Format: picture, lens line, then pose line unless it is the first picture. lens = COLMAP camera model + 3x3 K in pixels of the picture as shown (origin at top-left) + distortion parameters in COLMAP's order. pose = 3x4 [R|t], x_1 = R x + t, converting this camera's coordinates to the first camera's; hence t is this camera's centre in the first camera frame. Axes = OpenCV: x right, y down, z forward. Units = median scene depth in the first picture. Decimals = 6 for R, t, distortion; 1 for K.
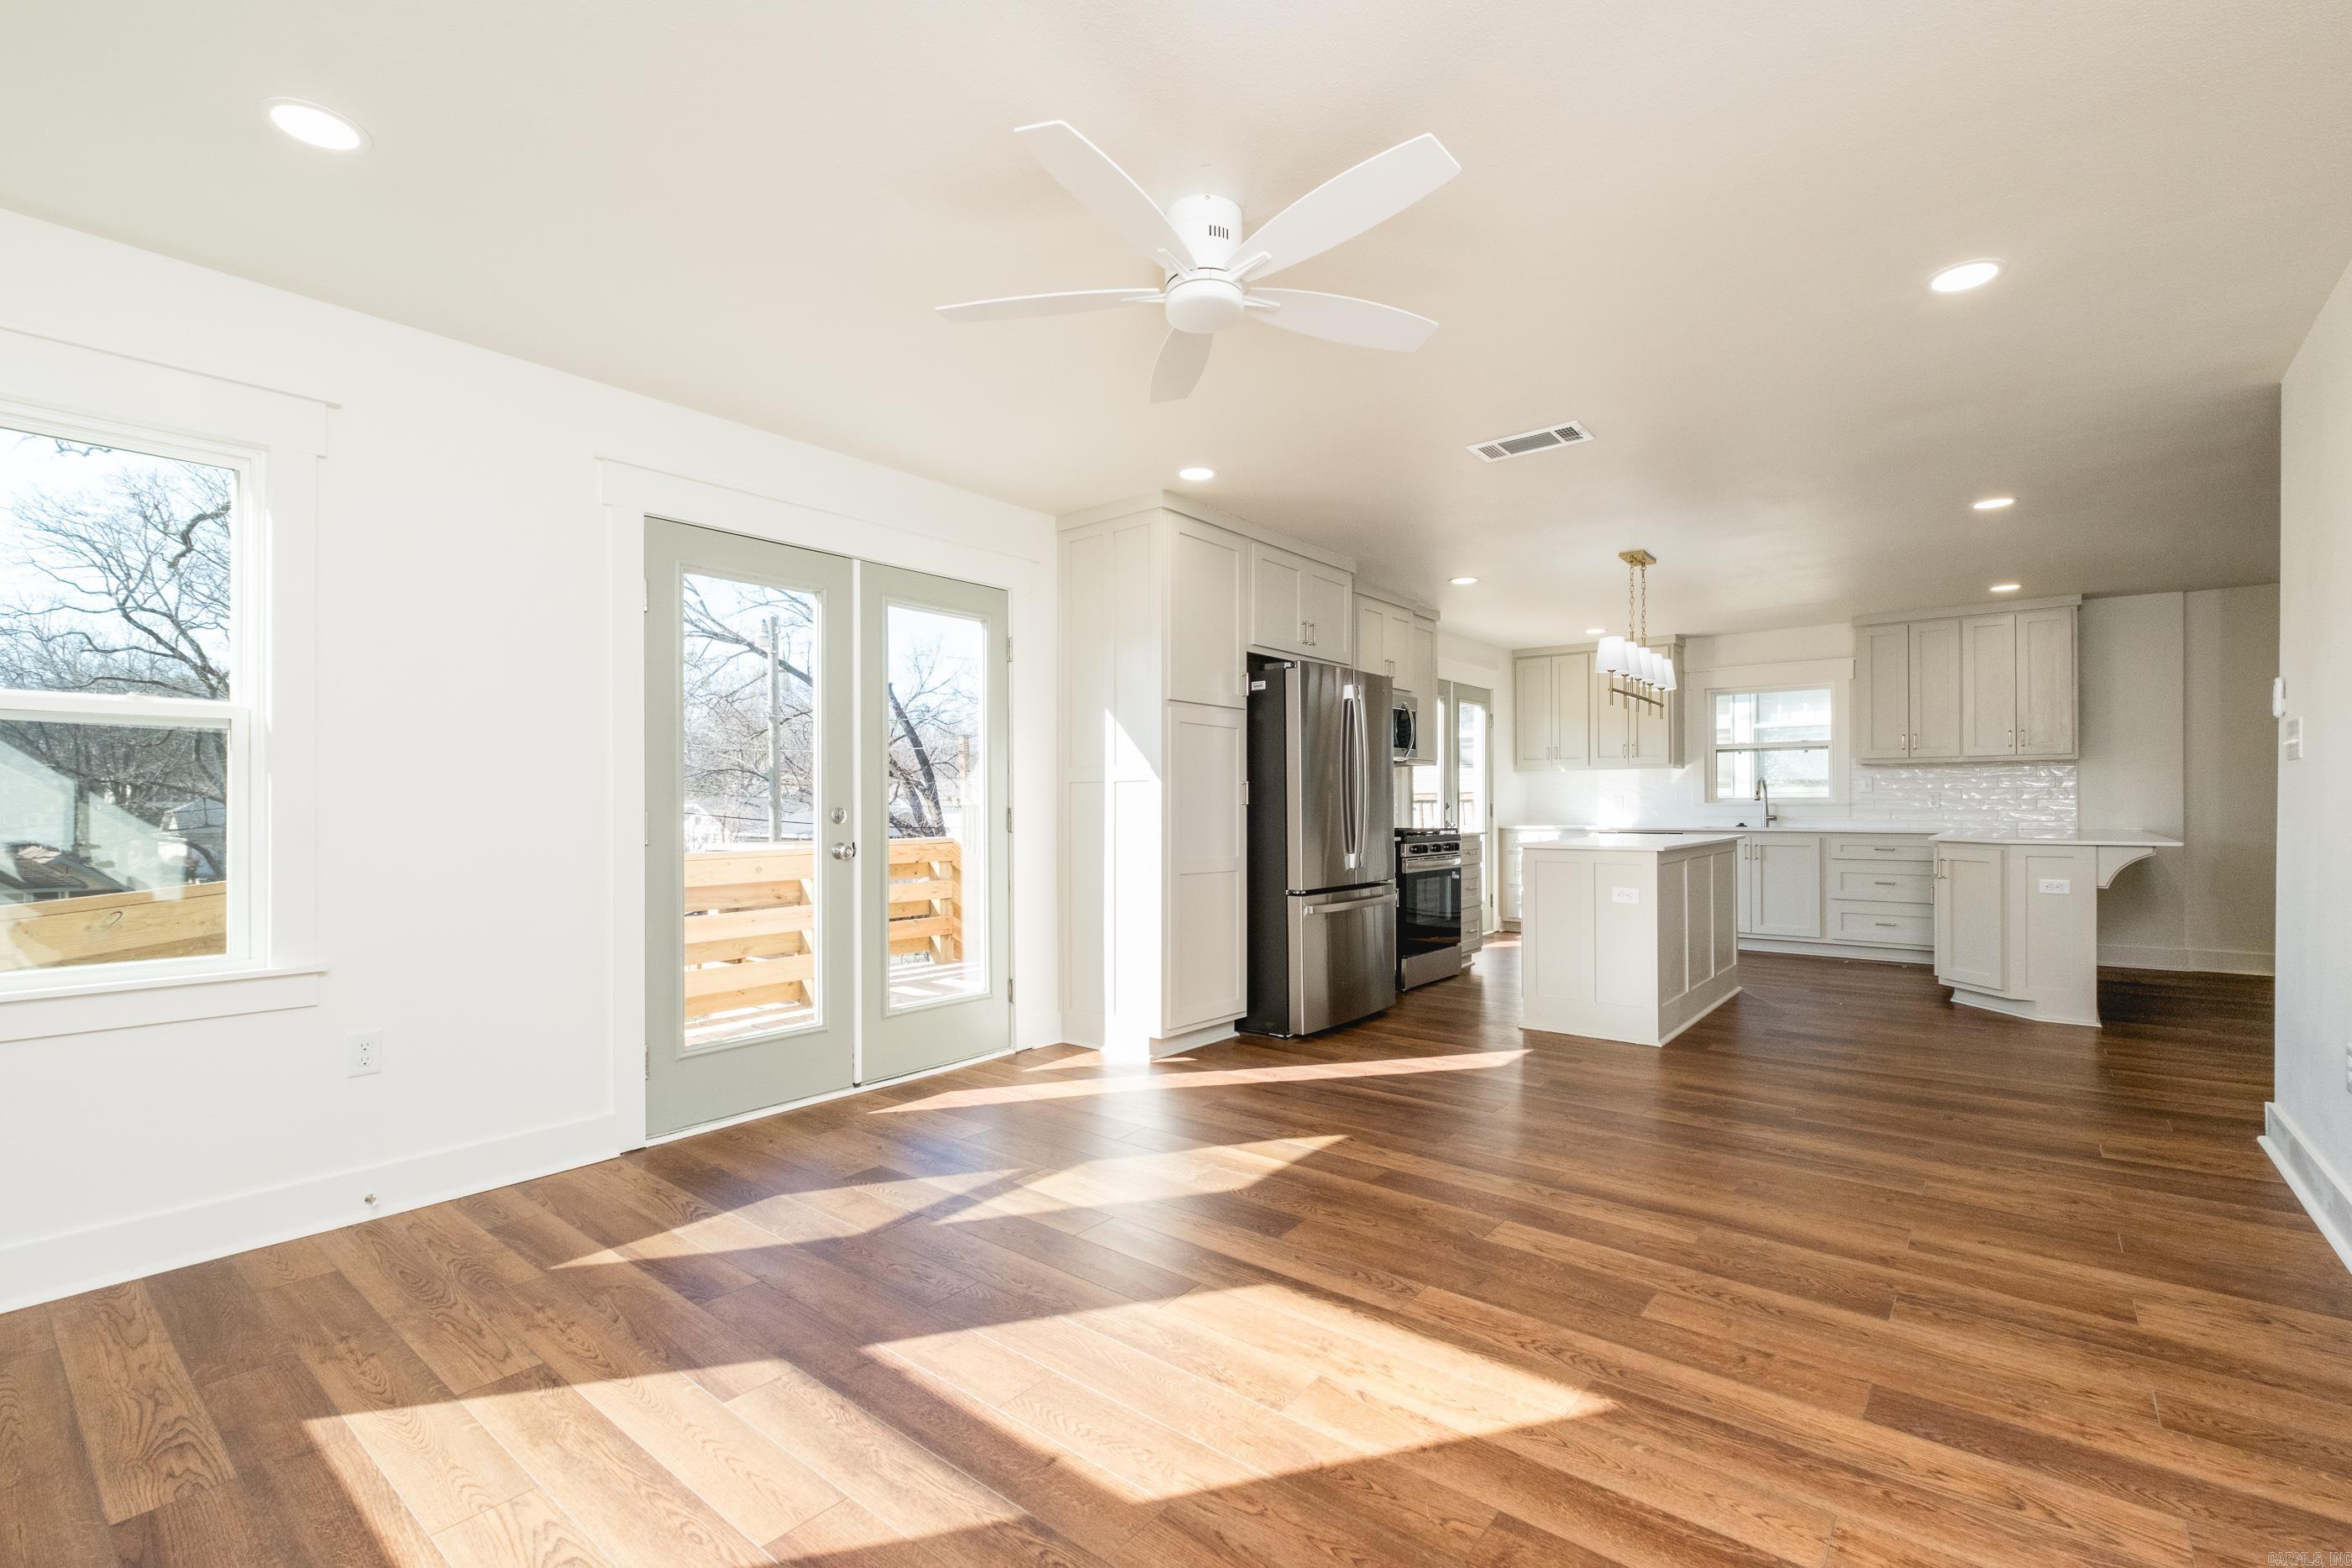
lens RADIAL K [[973.7, 0, 1154.8], [0, 973.7, 814.5], [0, 0, 1]] dist [-0.001733, -0.000631]
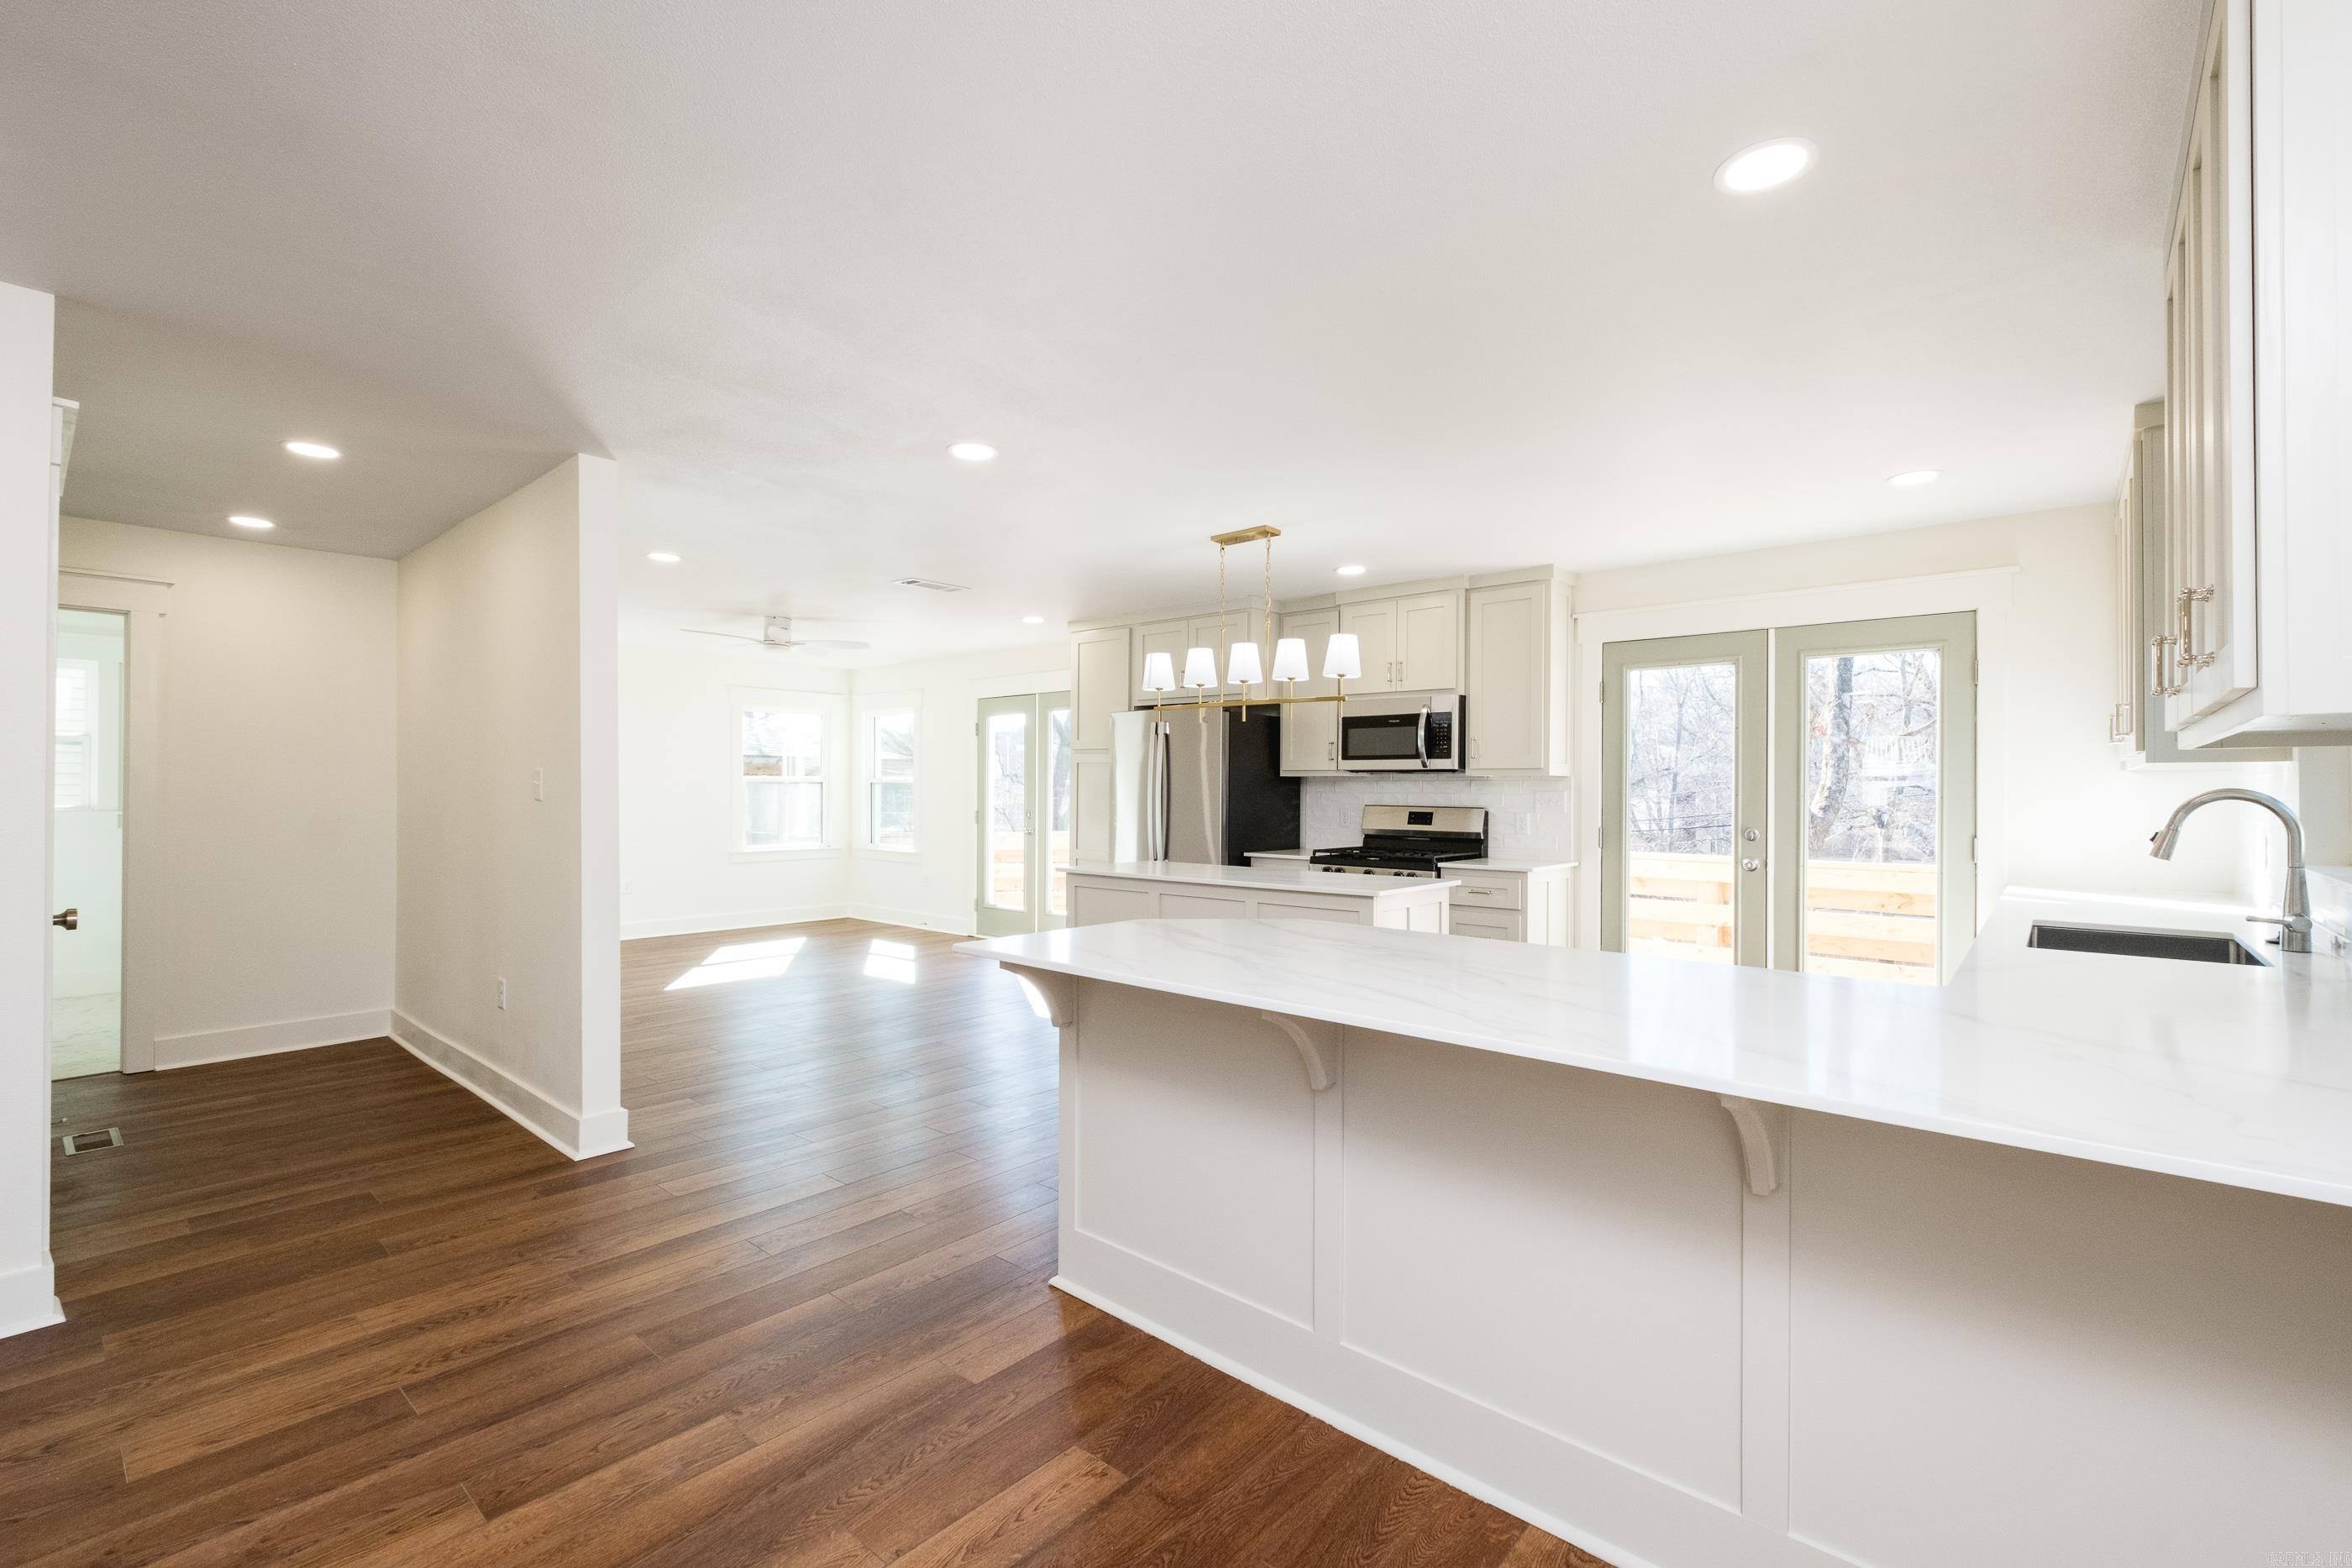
lens RADIAL K [[1014.9, 0, 1176.0], [0, 1014.9, 784.0], [0, 0, 1]] dist [-0.003859, -0.000336]
pose [[0.009572, -0.002201, -0.999952, 1.994919], [-0.017161, 0.999850, -0.002365, -0.069805], [0.999807, 0.017182, 0.009532, 1.349879]]
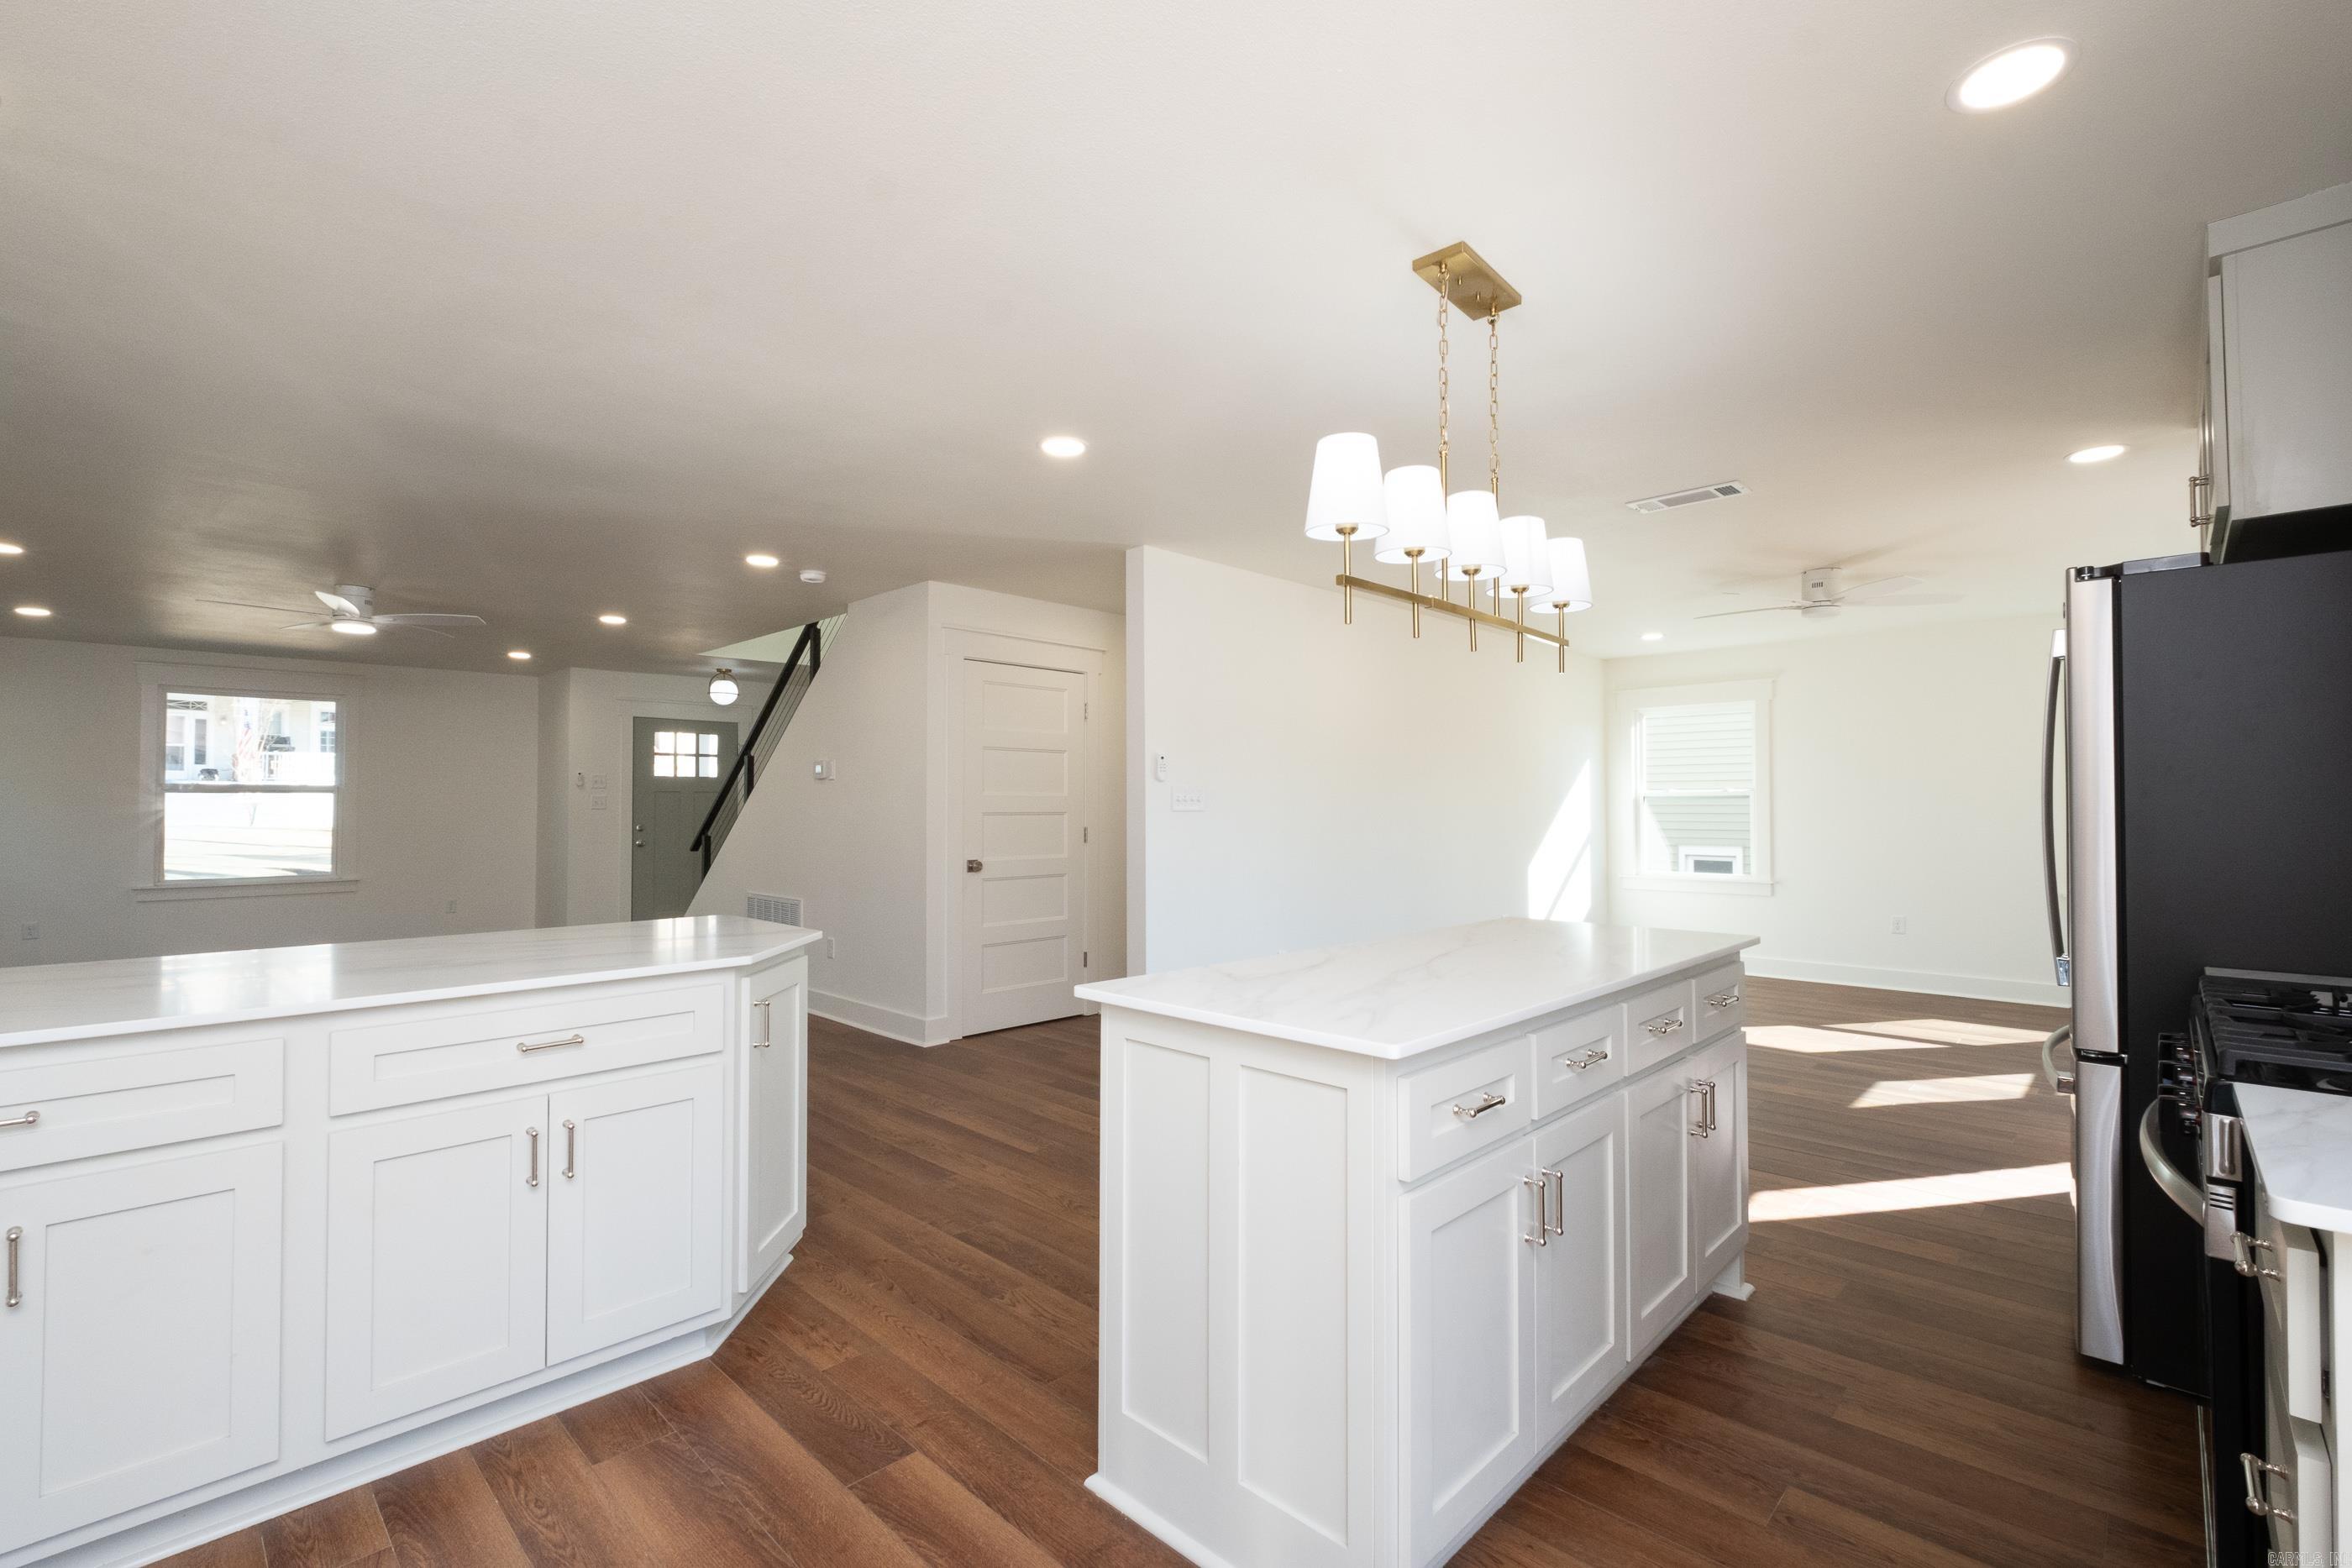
lens RADIAL K [[1023.2, 0, 1187.1], [0, 1023.2, 788.0], [0, 0, 1]] dist [0.002971, 0.000470]
pose [[-0.999259, 0.005261, 0.038129, 0.874783], [0.005027, 0.999968, -0.006238, -0.066298], [-0.038160, -0.006041, -0.999253, 2.097609]]
